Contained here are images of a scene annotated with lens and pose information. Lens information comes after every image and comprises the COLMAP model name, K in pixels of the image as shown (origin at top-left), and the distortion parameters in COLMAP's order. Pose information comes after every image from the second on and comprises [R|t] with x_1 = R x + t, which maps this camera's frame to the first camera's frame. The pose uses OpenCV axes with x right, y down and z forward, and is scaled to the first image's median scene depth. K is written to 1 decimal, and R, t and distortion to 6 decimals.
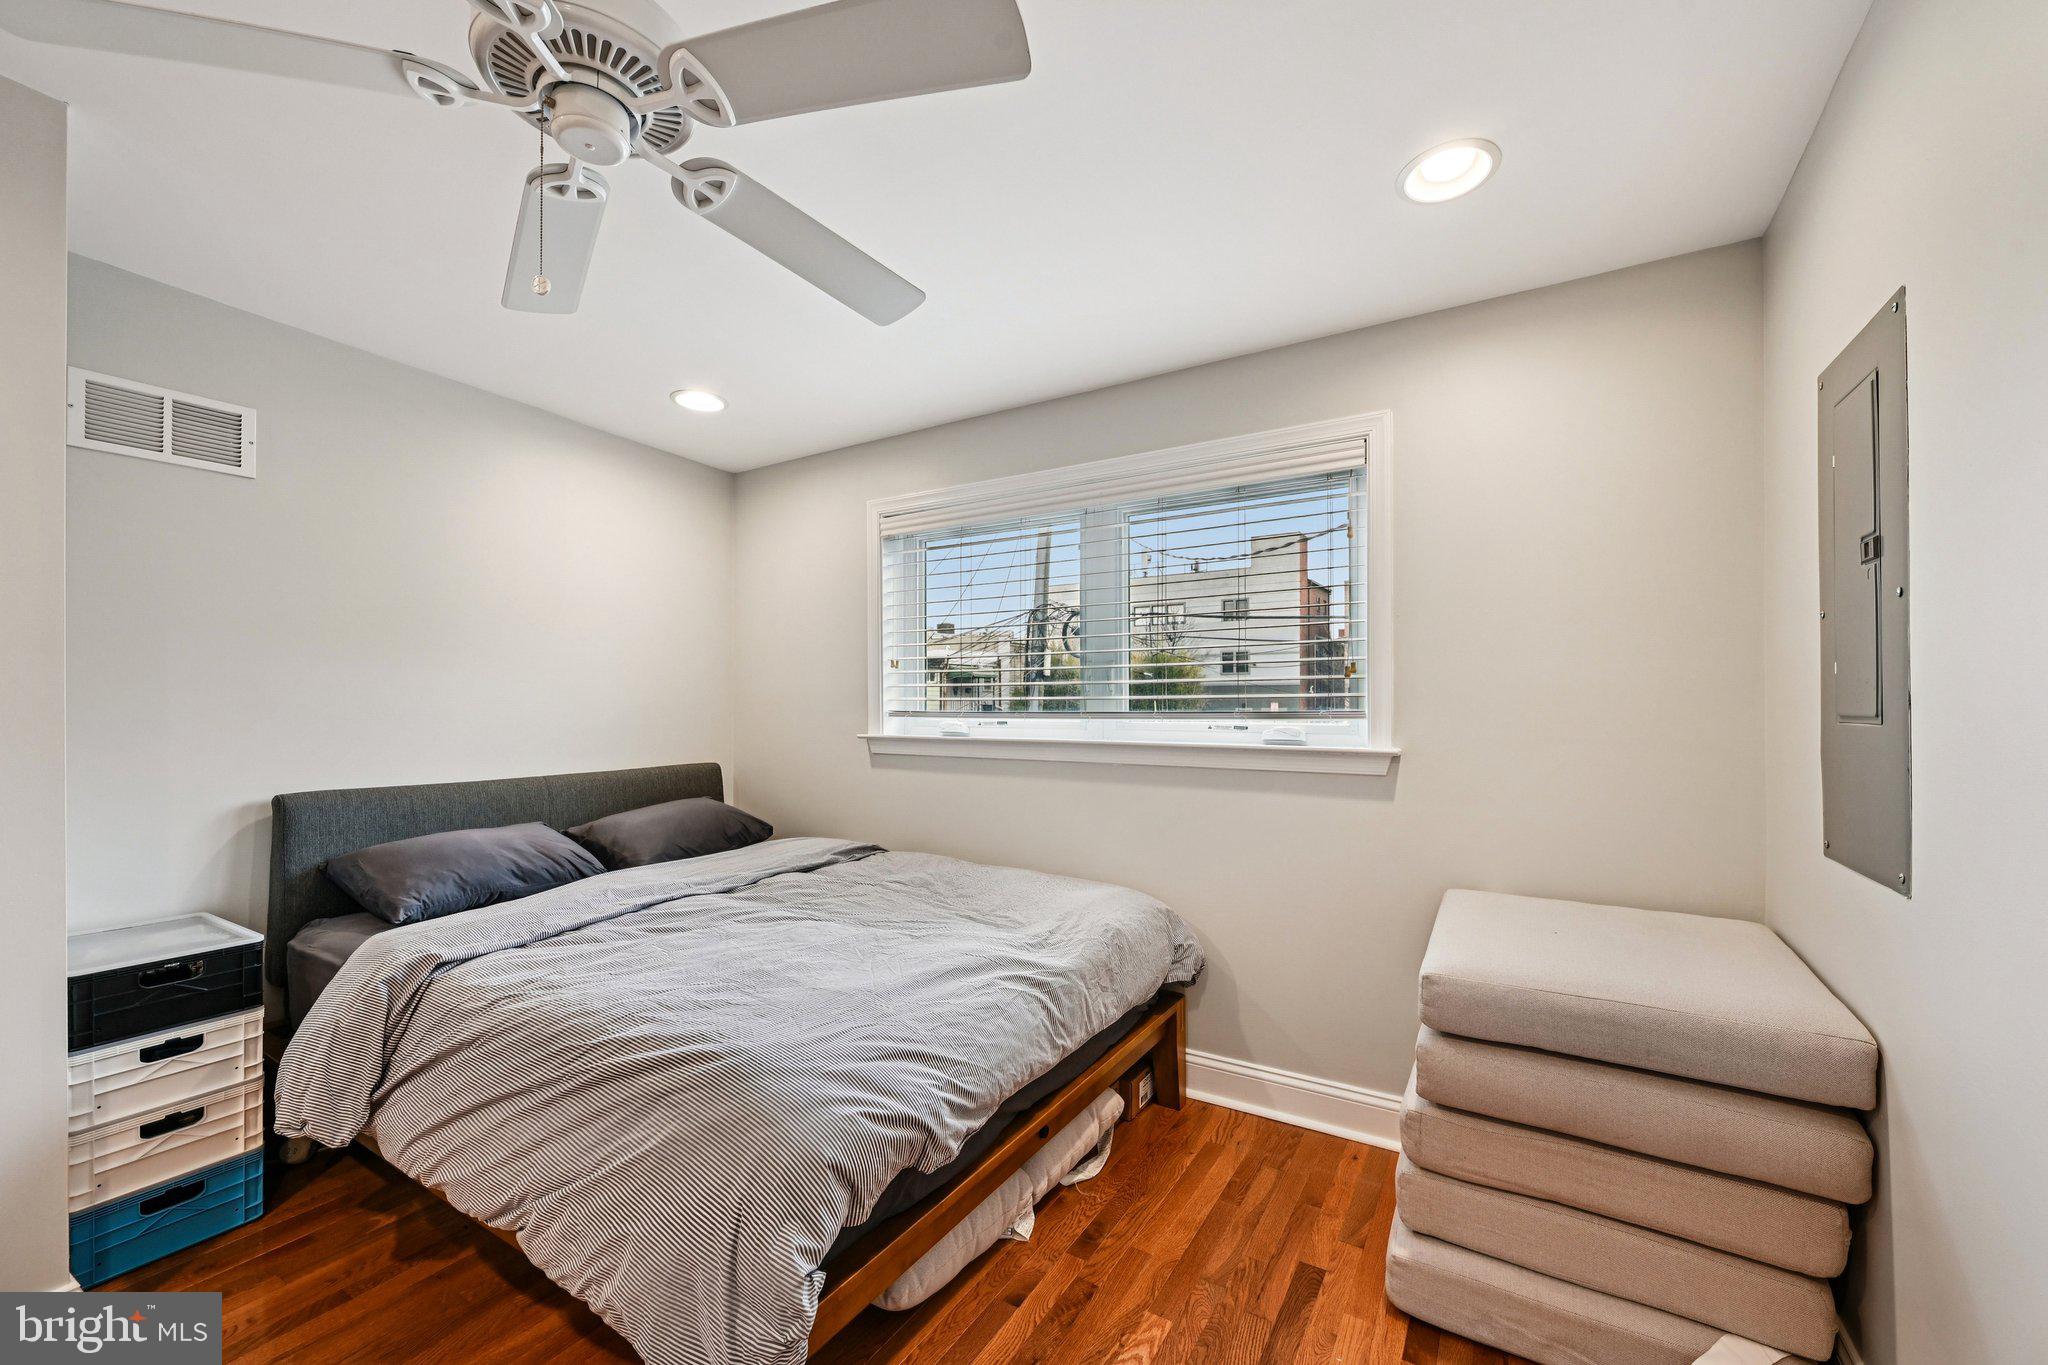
lens RADIAL K [[809.0, 0, 1032.0], [0, 809.0, 694.4], [0, 0, 1]] dist [-0.001146, 0.000294]
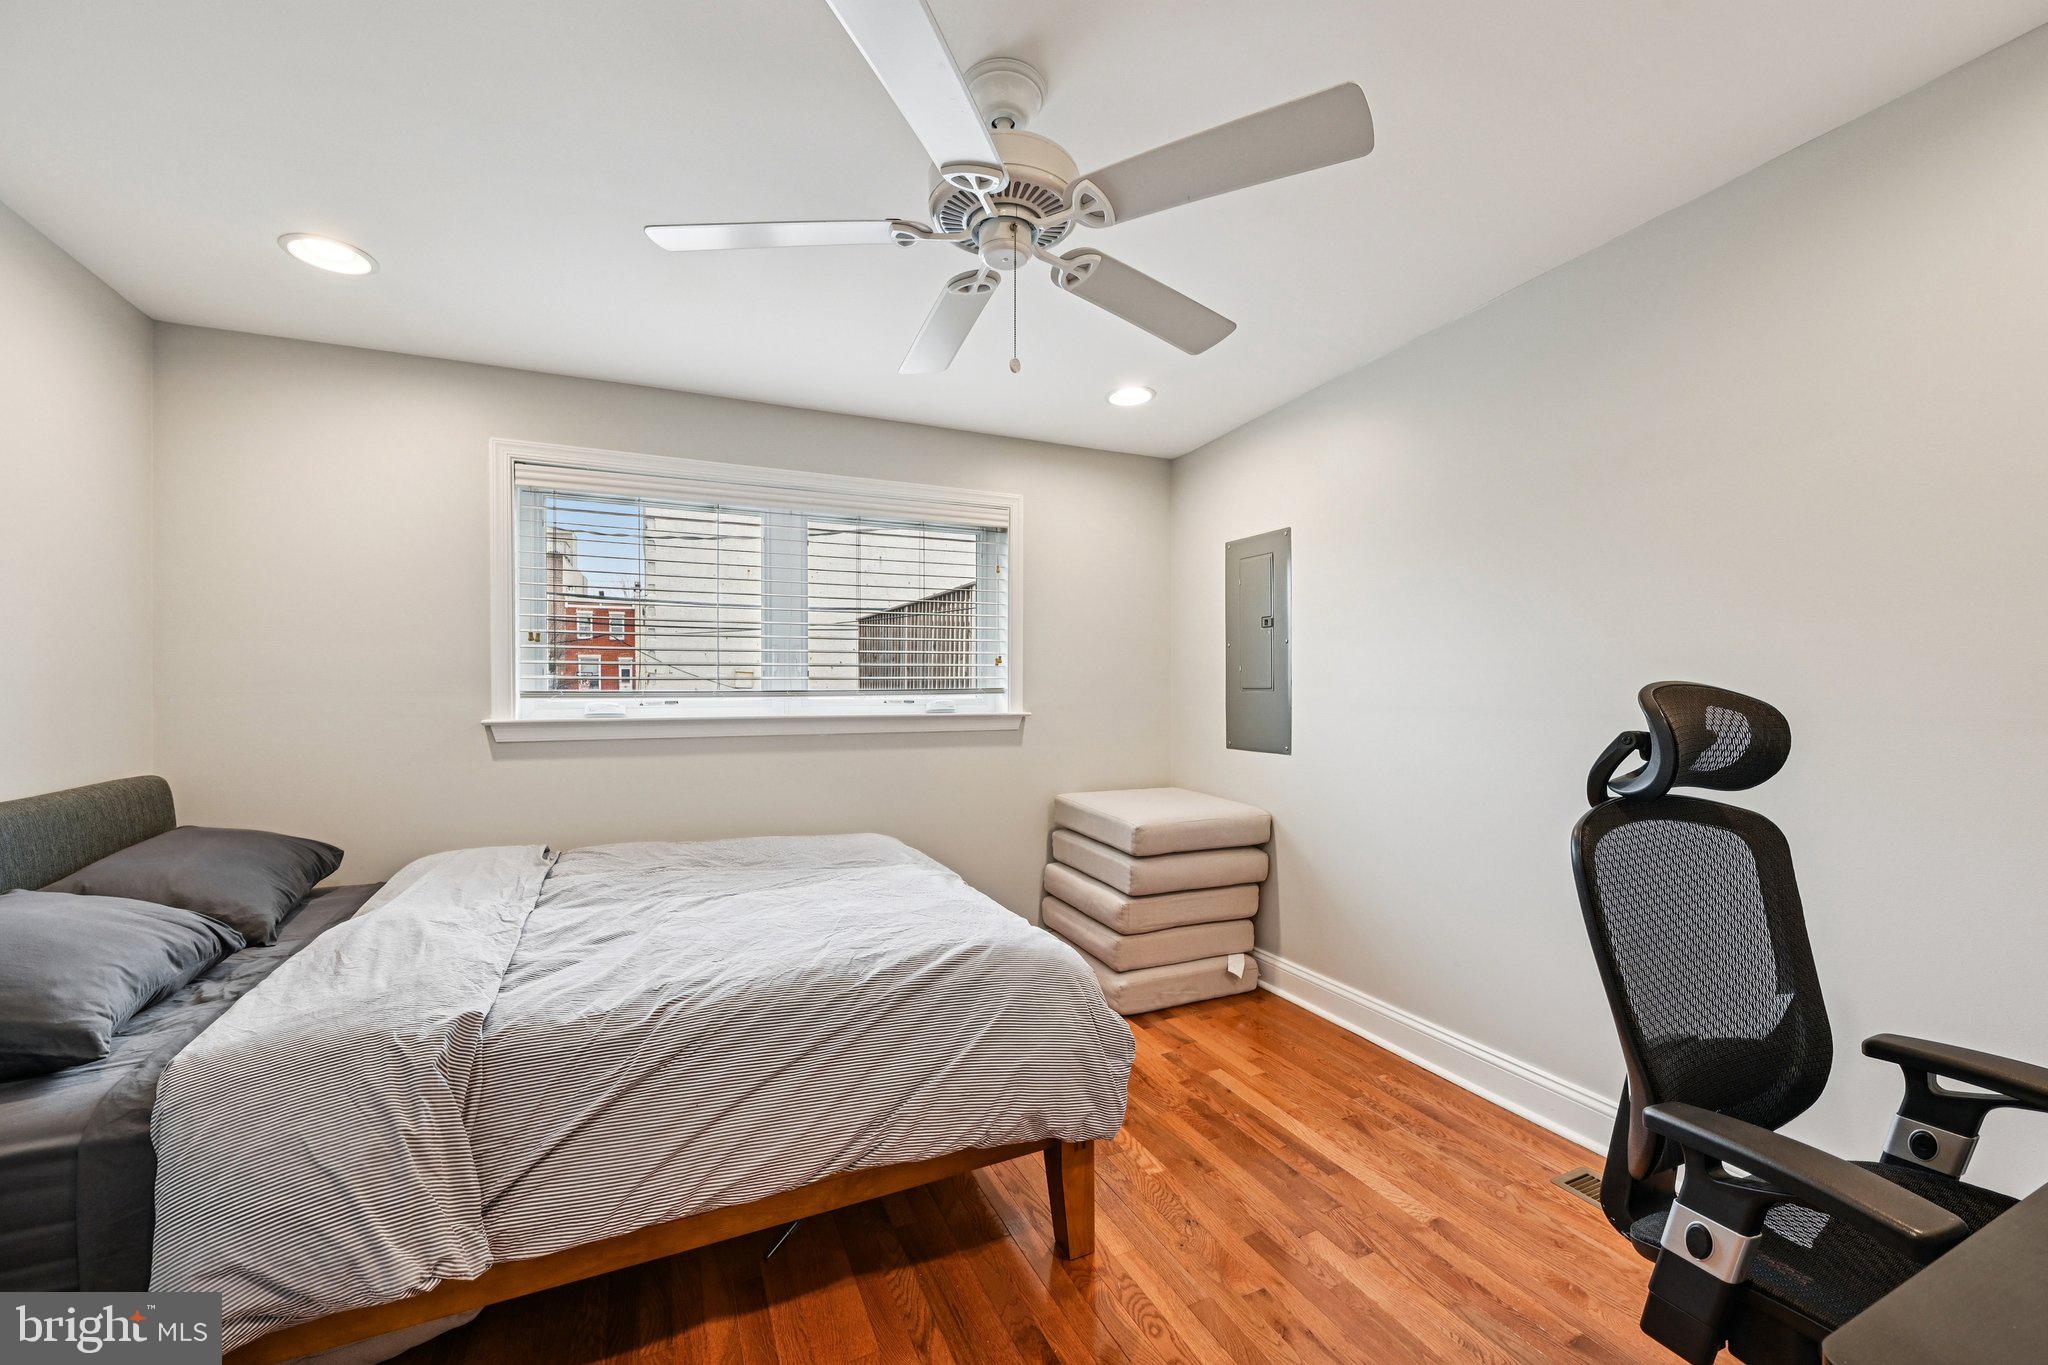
lens RADIAL K [[809.0, 0, 1019.2], [0, 809.0, 683.1], [0, 0, 1]] dist [-0.001146, 0.000294]
pose [[0.559369, 0.002850, 0.828914, -0.926803], [-0.009616, 0.999949, 0.003051, 0.006761], [-0.828863, -0.009678, 0.559368, 0.136411]]
